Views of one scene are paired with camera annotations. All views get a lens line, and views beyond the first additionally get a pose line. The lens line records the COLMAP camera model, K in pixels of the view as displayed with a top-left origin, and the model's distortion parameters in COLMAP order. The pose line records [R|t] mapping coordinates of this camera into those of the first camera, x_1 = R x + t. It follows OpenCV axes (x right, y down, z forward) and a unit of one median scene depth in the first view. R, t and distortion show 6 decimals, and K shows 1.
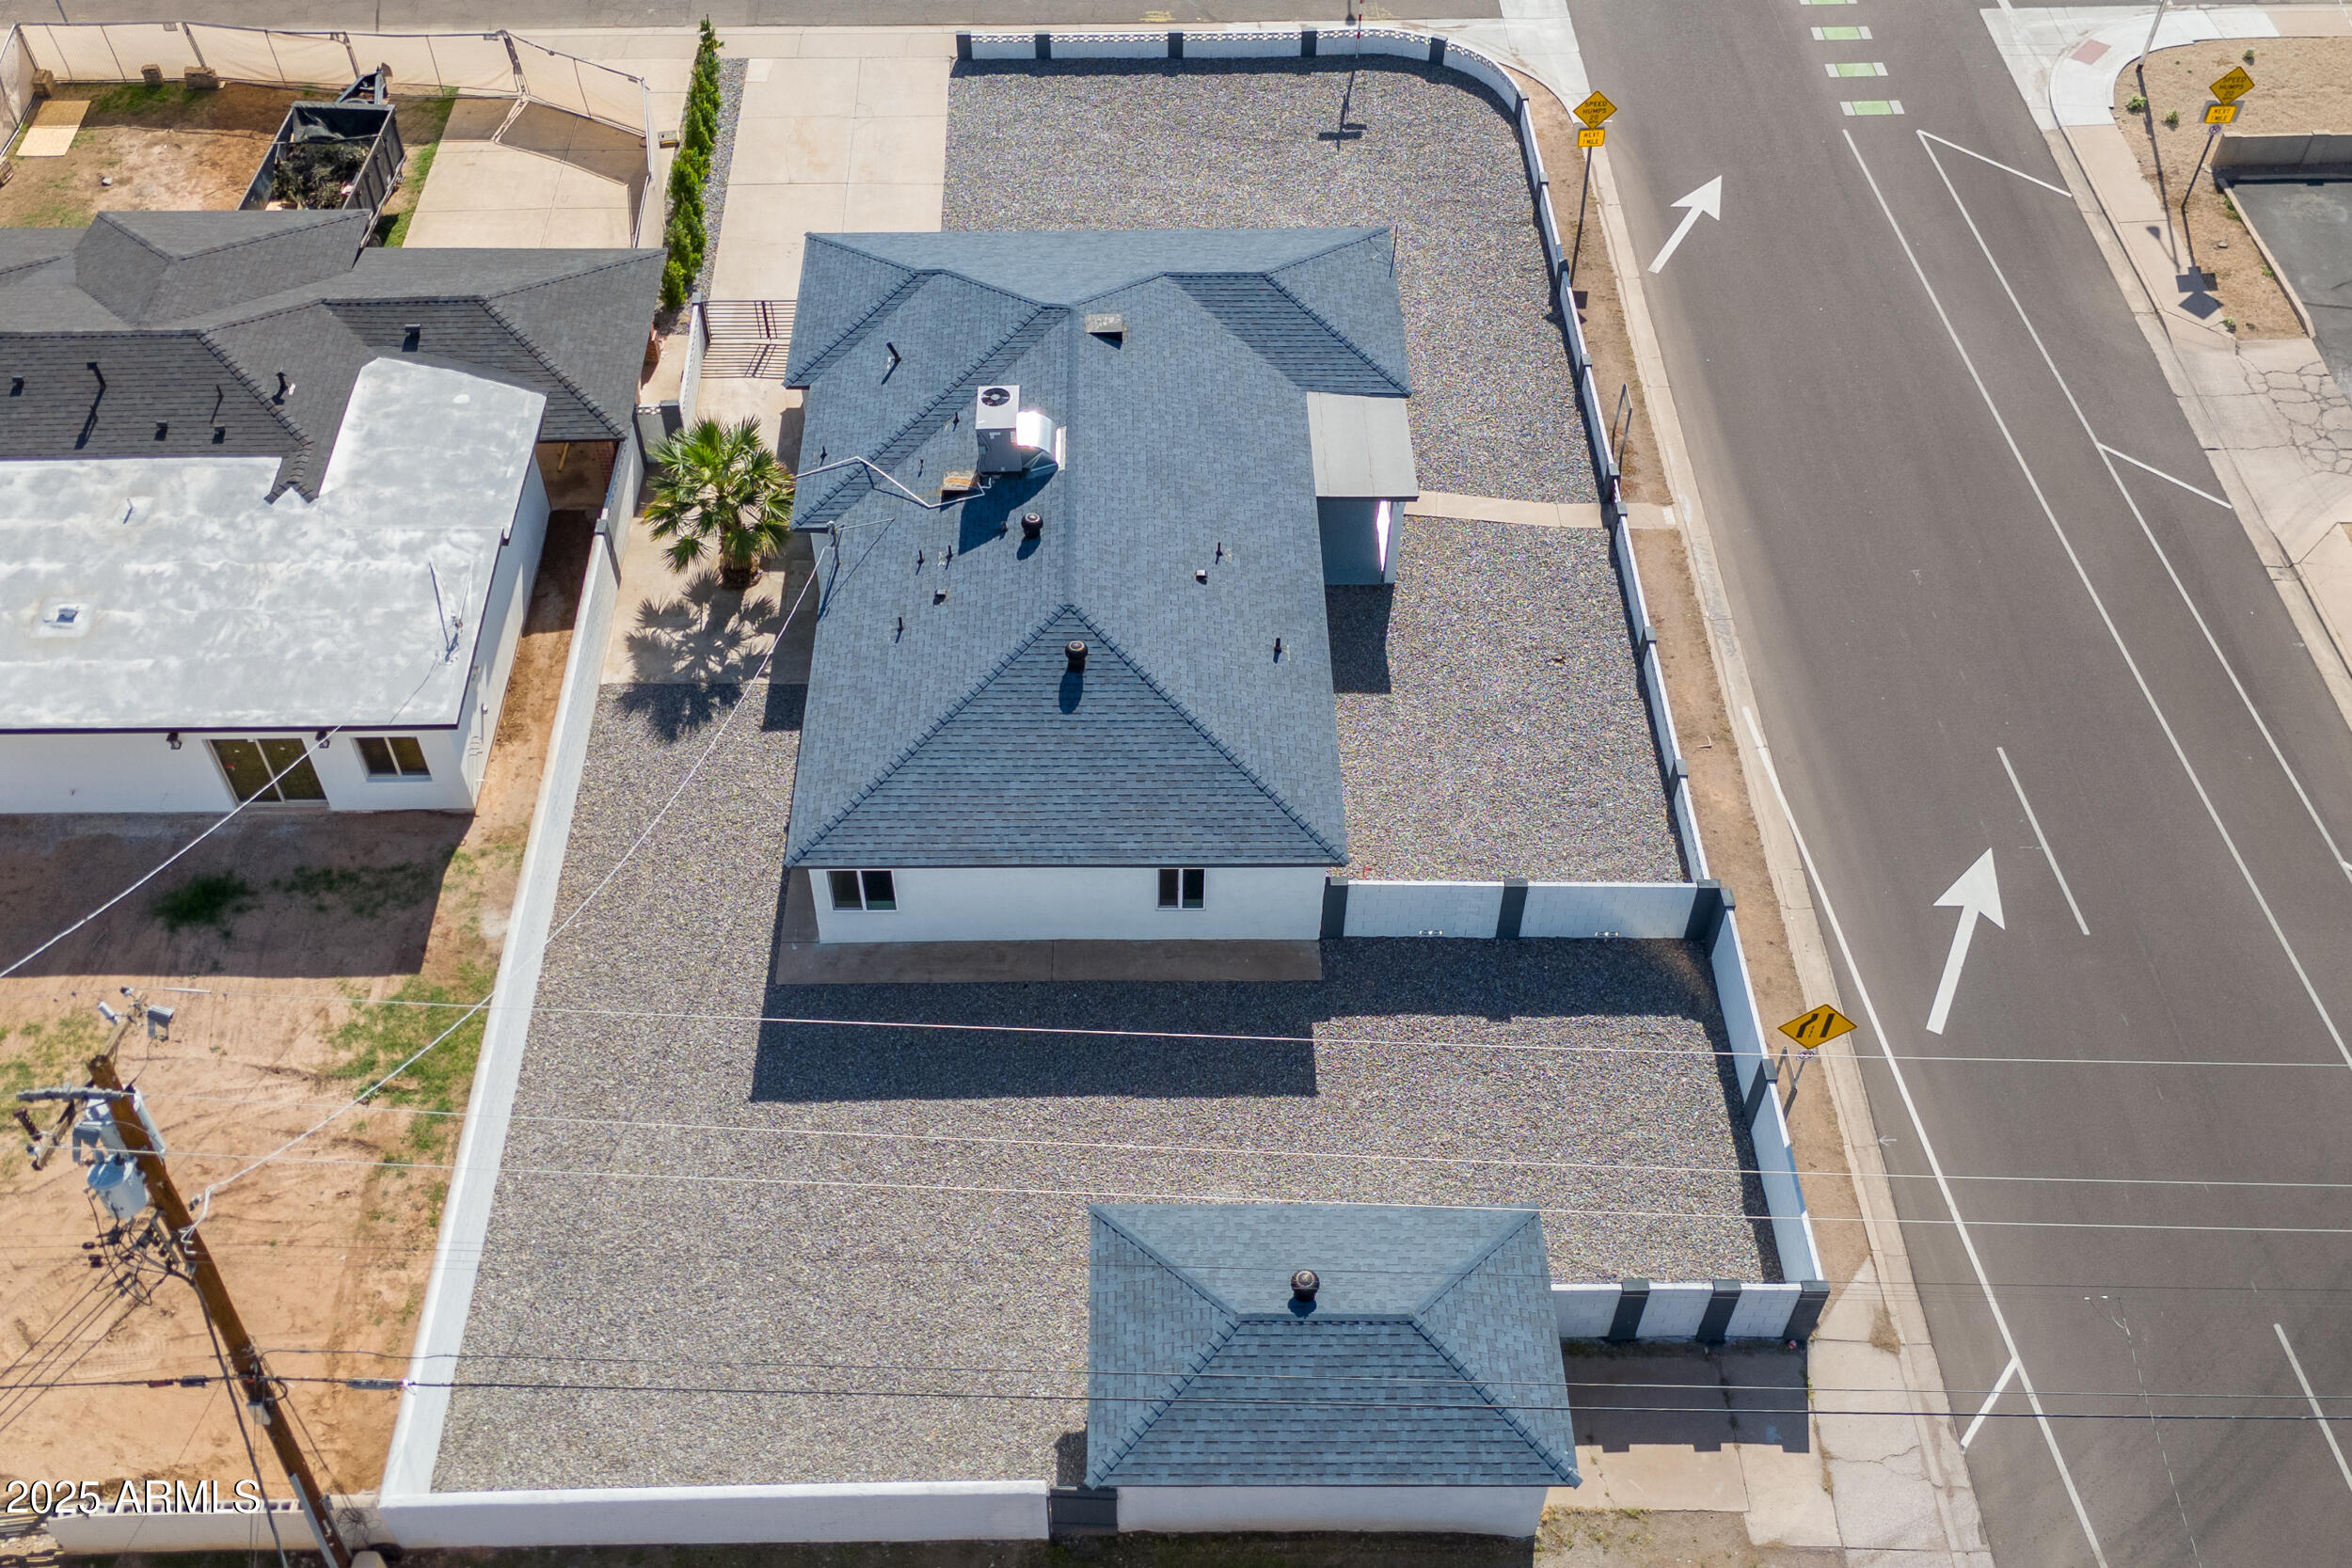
lens RADIAL K [[2176.7, 0, 1118.3], [0, 2176.7, 782.9], [0, 0, 1]] dist [0.050815, -0.008127]
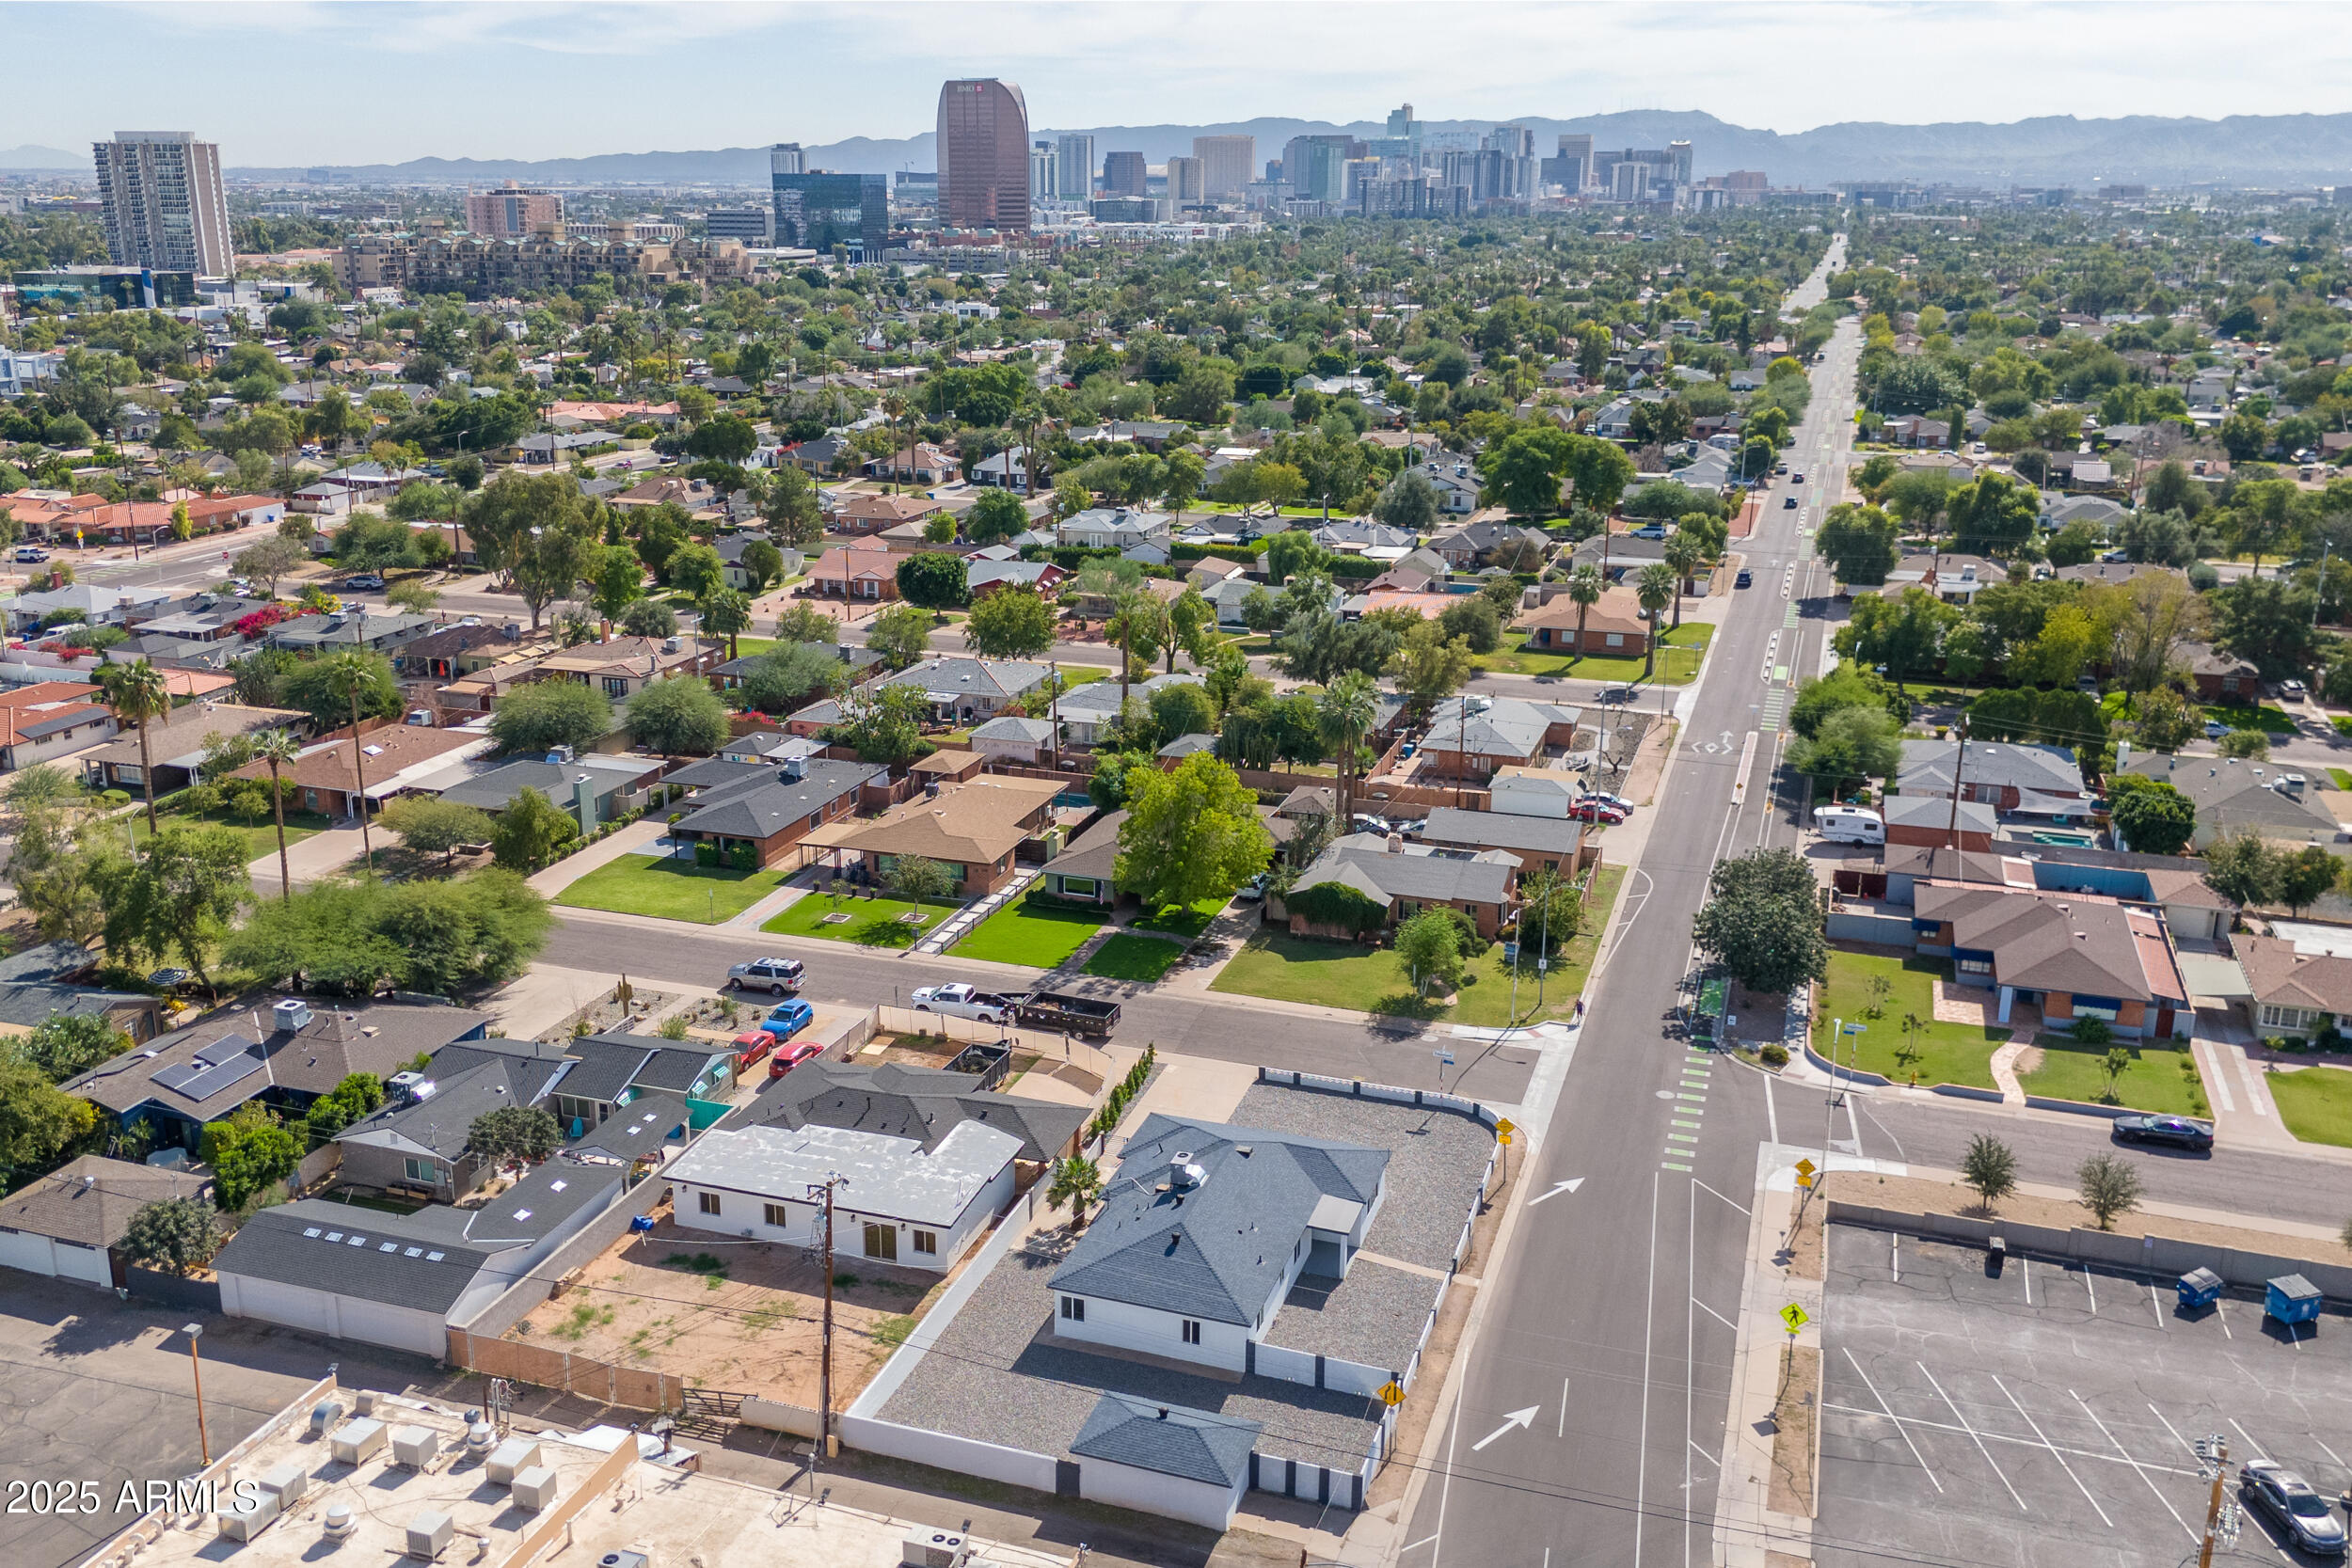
lens RADIAL K [[2048.6, 0, 1181.6], [0, 2048.6, 794.2], [0, 0, 1]] dist [0.042658, -0.006783]
pose [[0.949369, 0.111636, -0.293660, 0.609564], [-0.250565, 0.832926, -0.493409, 0.666888], [0.189515, 0.542008, 0.818726, -1.217140]]
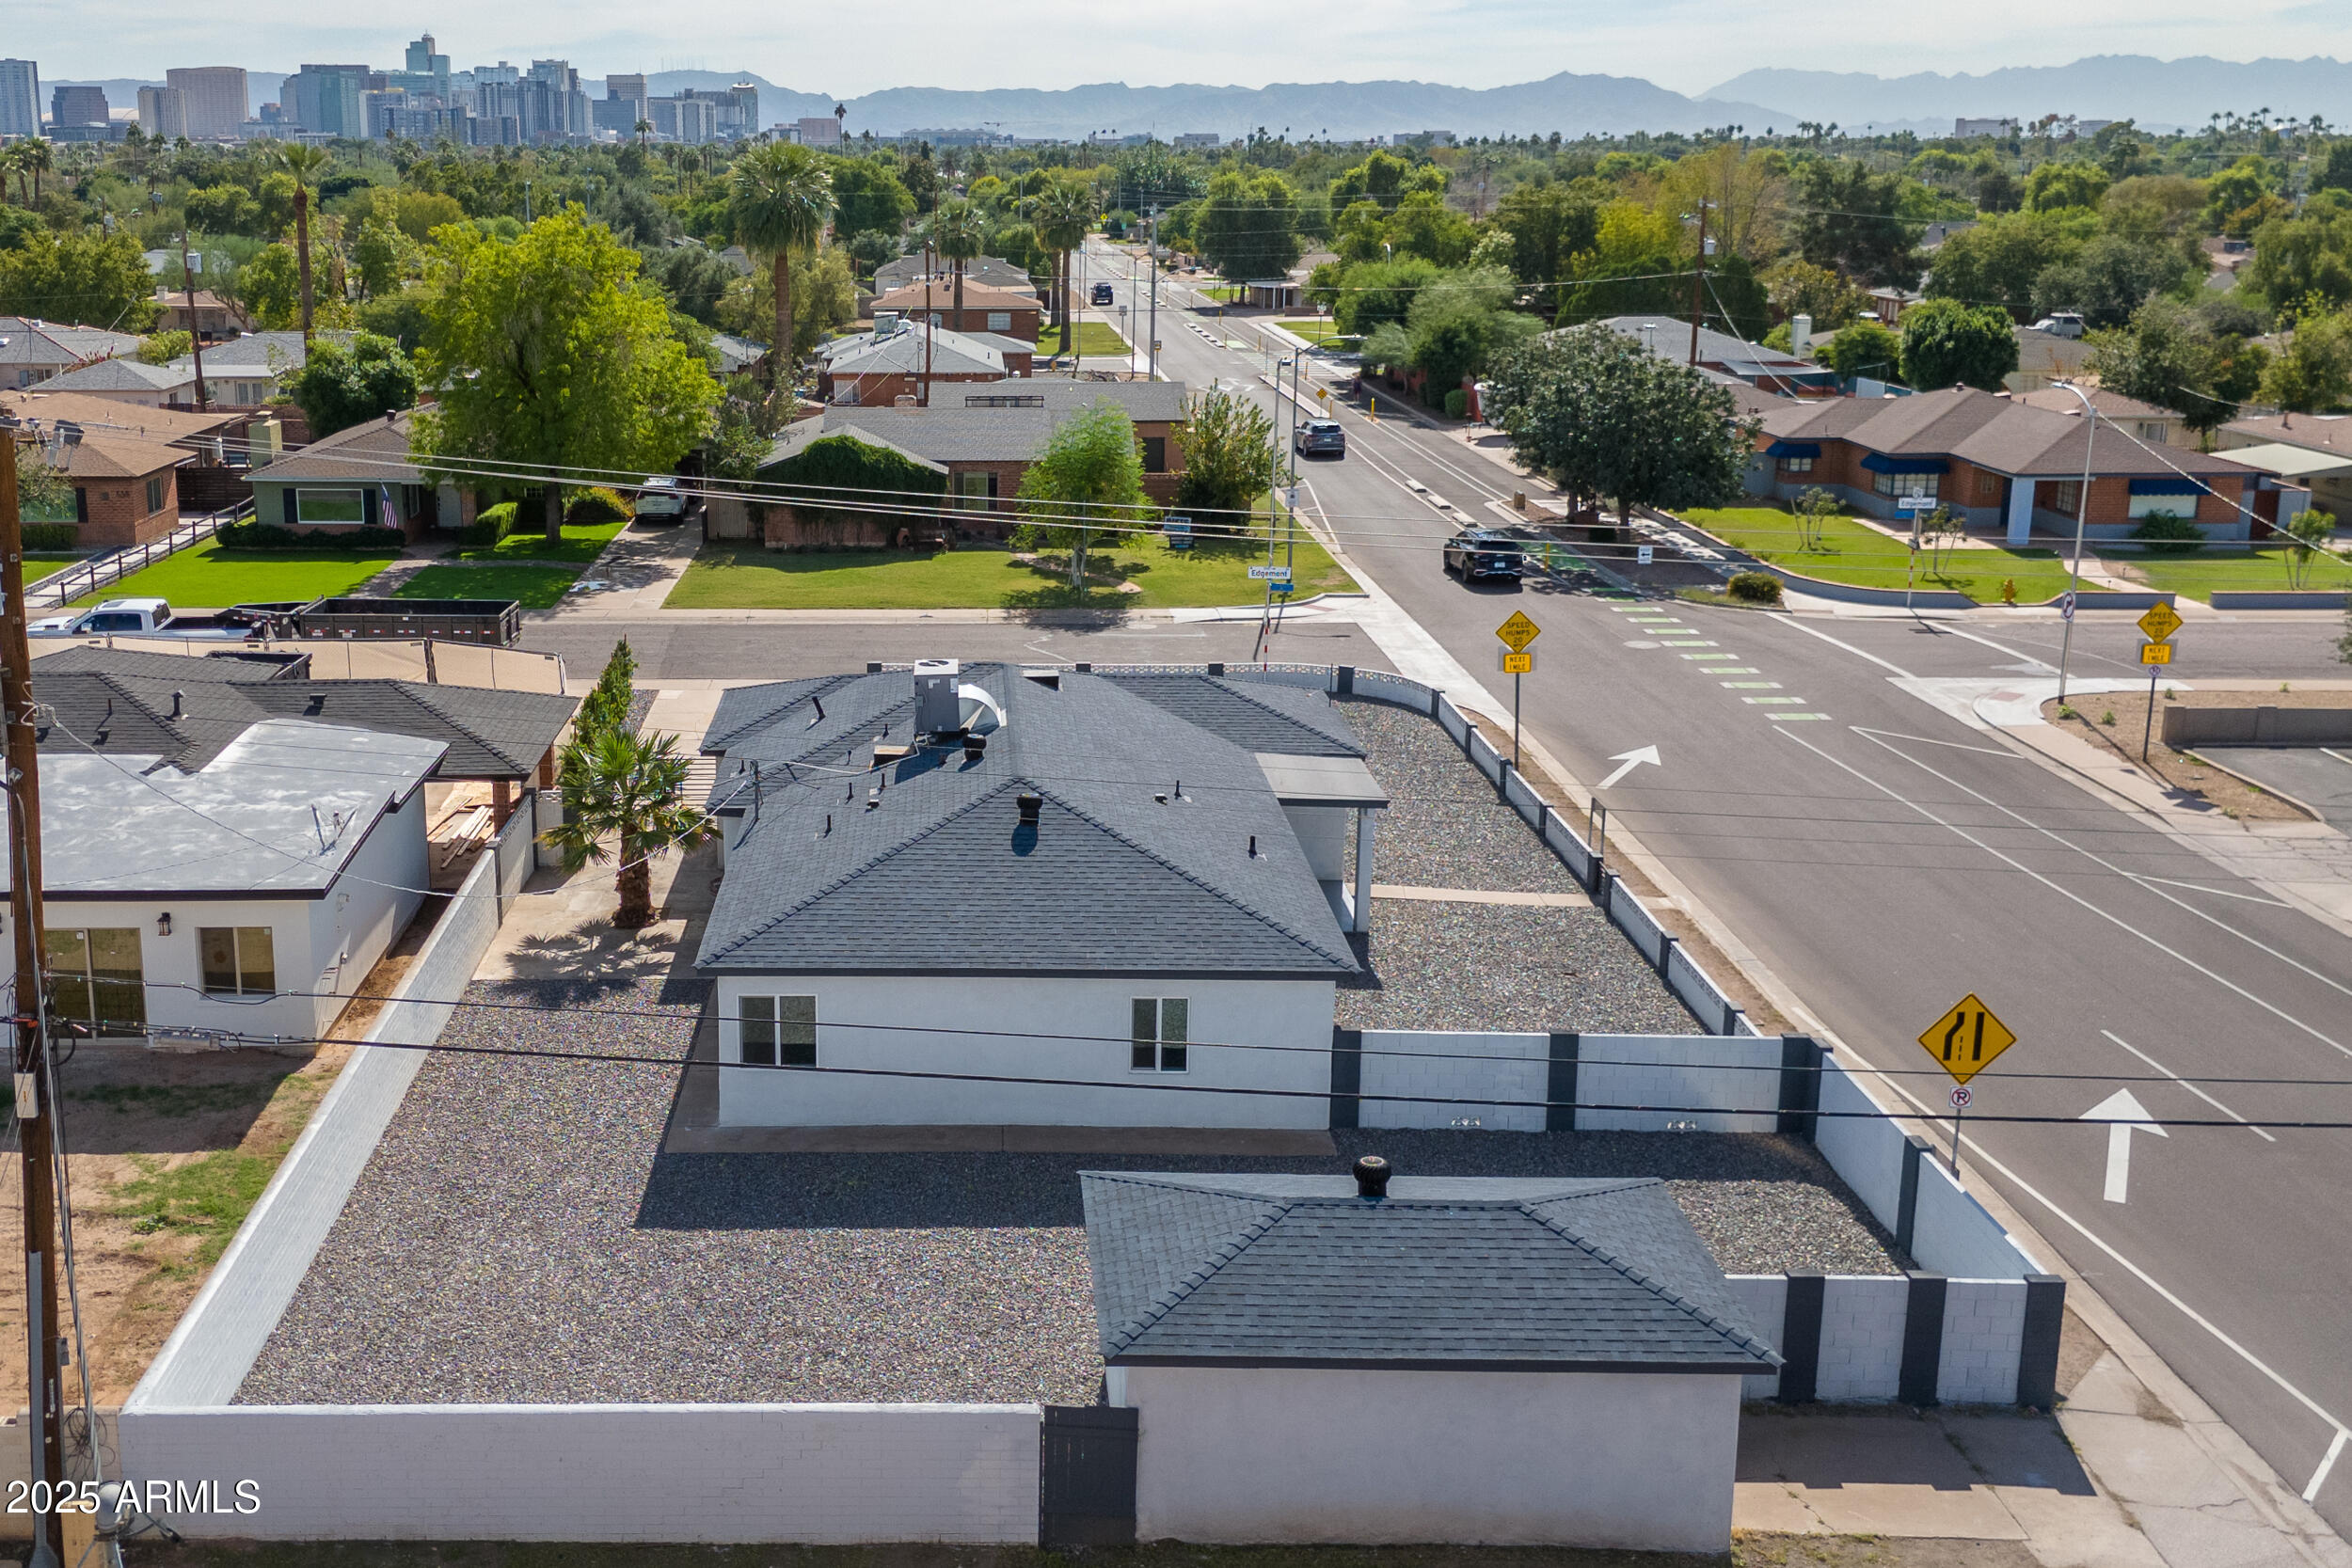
lens RADIAL K [[2373.4, 0, 937.3], [0, 2373.4, 783.0], [0, 0, 1]] dist [0.054623, -0.050538]
pose [[0.999952, 0.003197, -0.009286, -0.045919], [-0.007822, 0.830988, -0.556236, 0.448537], [0.005939, 0.556281, 0.830973, 0.176798]]
